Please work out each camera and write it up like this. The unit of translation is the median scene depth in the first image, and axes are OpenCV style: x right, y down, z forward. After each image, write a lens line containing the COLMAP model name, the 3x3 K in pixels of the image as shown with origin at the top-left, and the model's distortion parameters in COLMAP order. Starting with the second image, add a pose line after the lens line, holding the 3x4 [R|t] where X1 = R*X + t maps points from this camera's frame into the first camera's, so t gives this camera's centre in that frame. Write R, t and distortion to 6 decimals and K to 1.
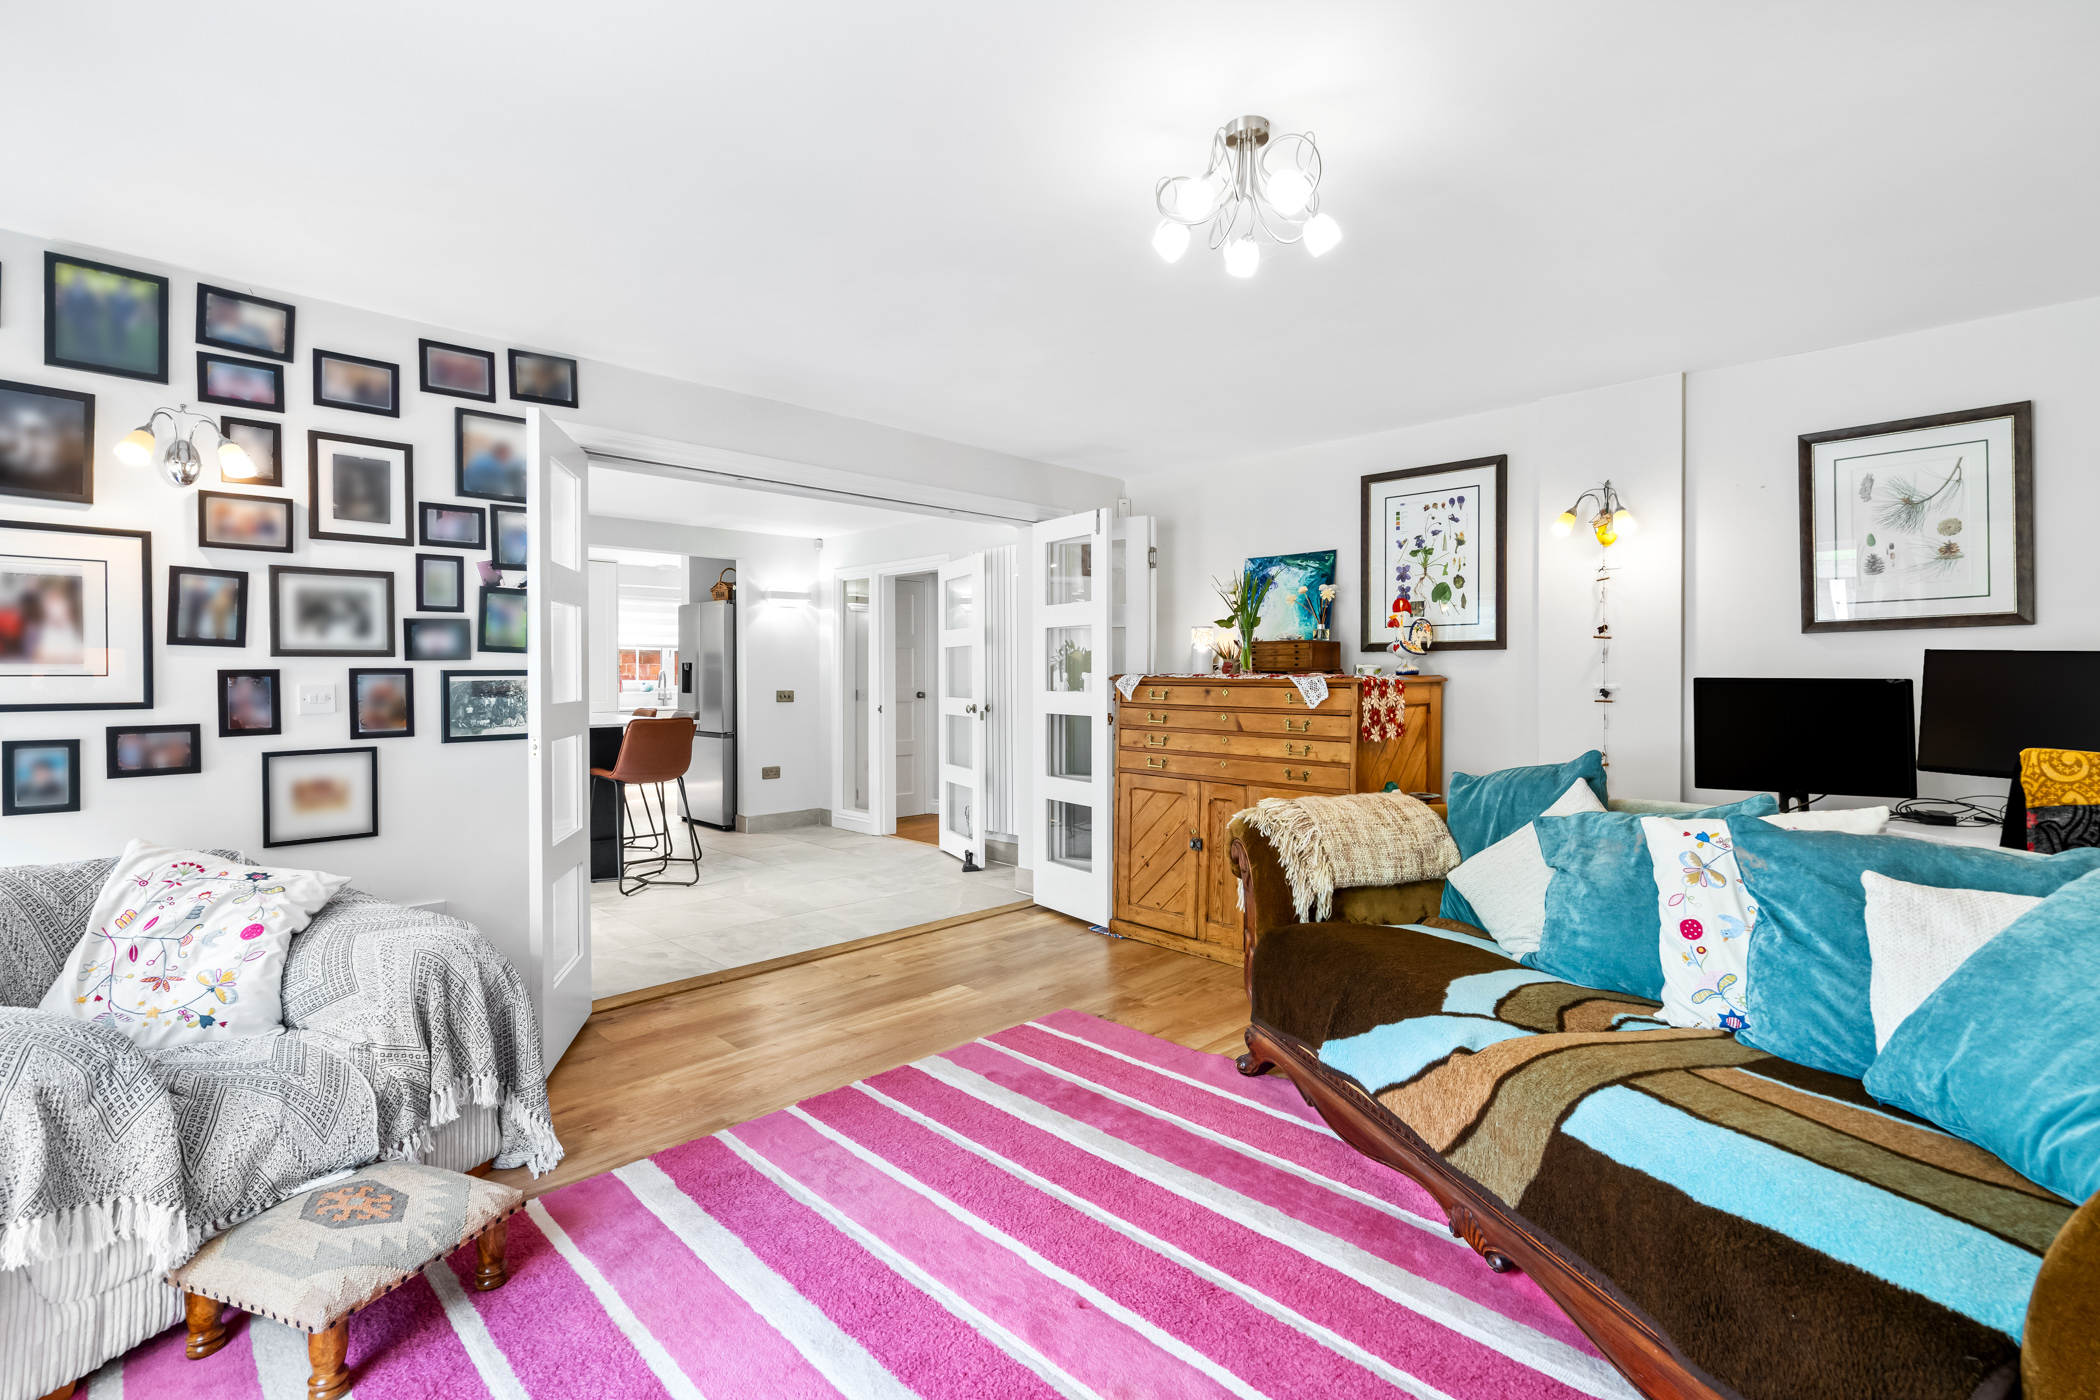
lens RADIAL K [[967.0, 0, 1048.1], [0, 967.0, 693.1], [0, 0, 1]] dist [-0.000073, 0.000246]
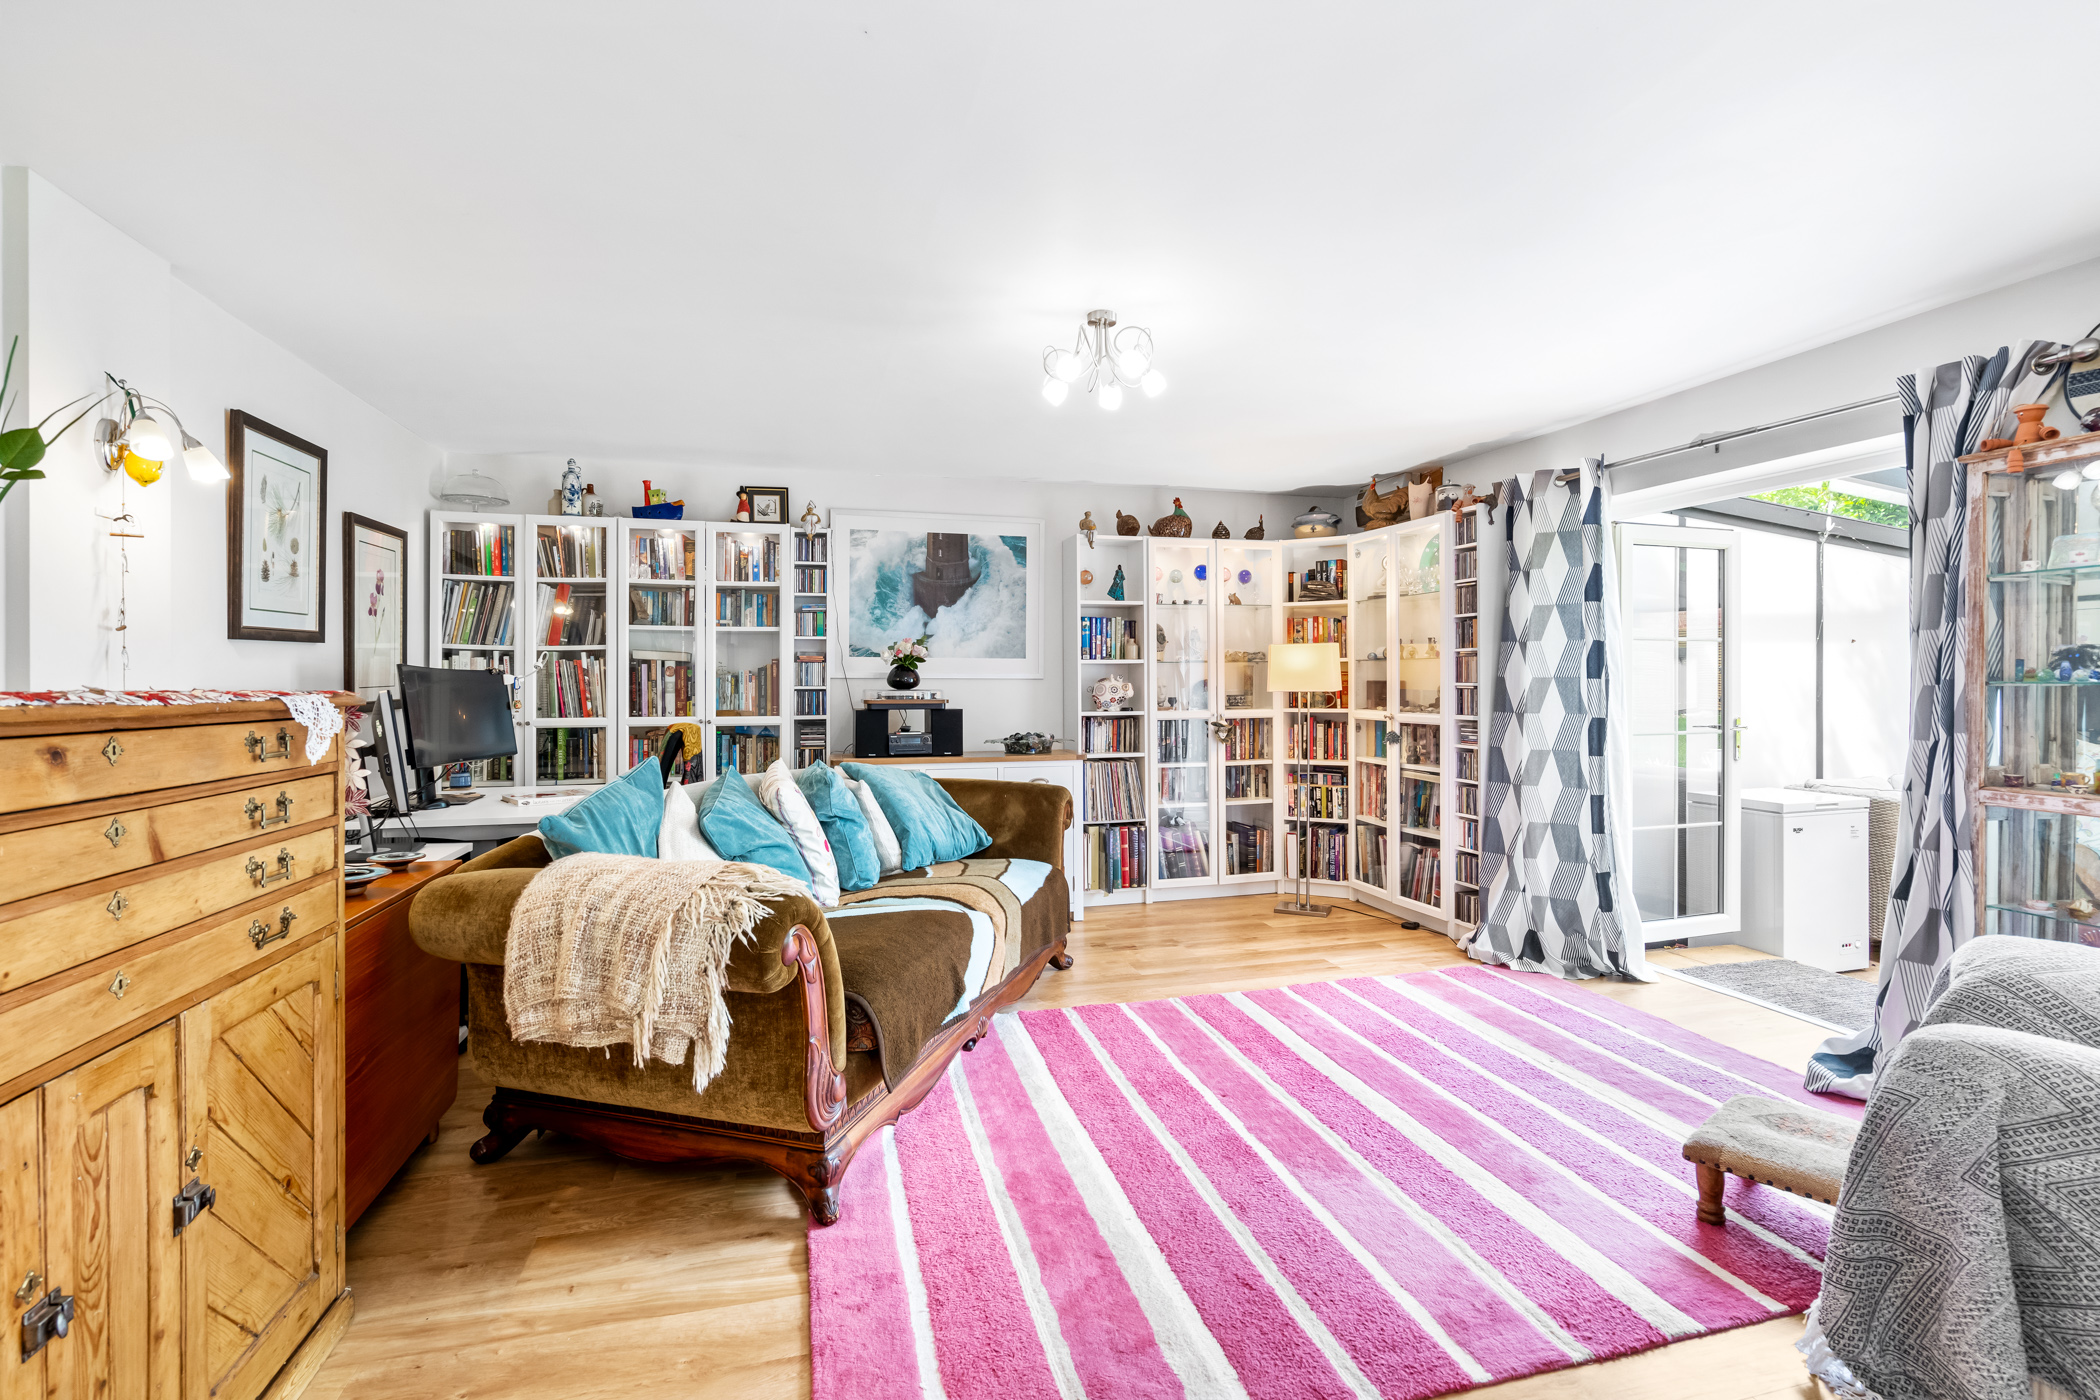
lens RADIAL K [[967.0, 0, 1048.1], [0, 967.0, 693.1], [0, 0, 1]] dist [-0.000073, 0.000246]
pose [[-0.860857, -0.002975, 0.508838, -0.136453], [0.015051, 0.999397, 0.031306, -0.014255], [-0.508624, 0.034609, -0.860293, 0.665060]]
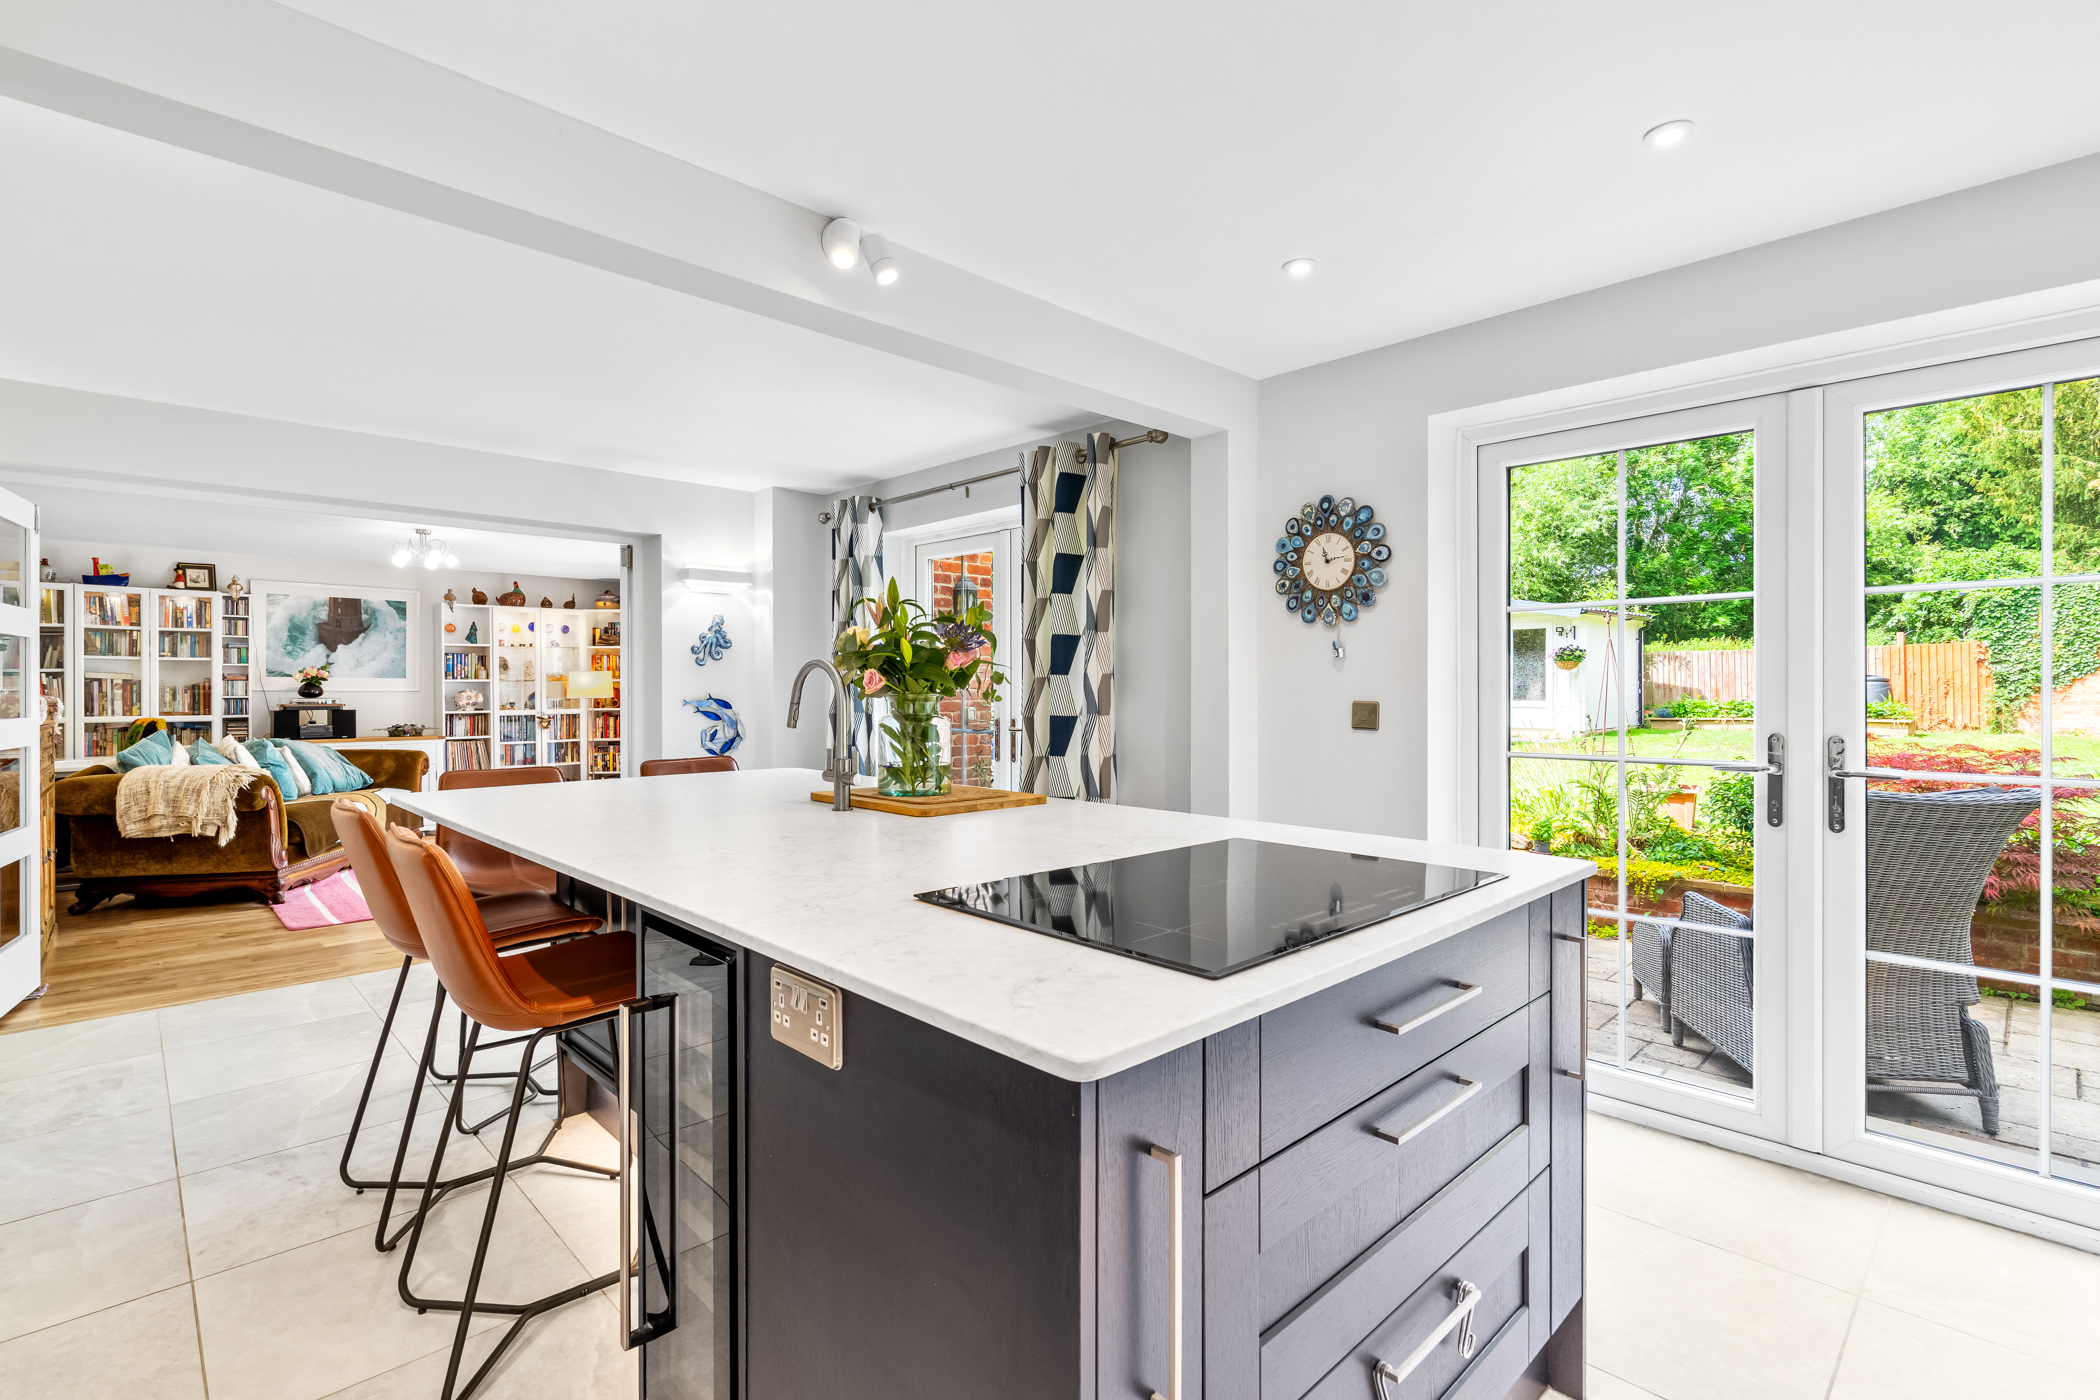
lens RADIAL K [[967.0, 0, 1048.1], [0, 967.0, 693.1], [0, 0, 1]] dist [-0.000073, 0.000246]
pose [[-0.999783, 0.004674, 0.020323, -0.579580], [0.005185, 0.999669, 0.025190, -0.026124], [-0.020199, 0.025290, -0.999476, 1.234412]]
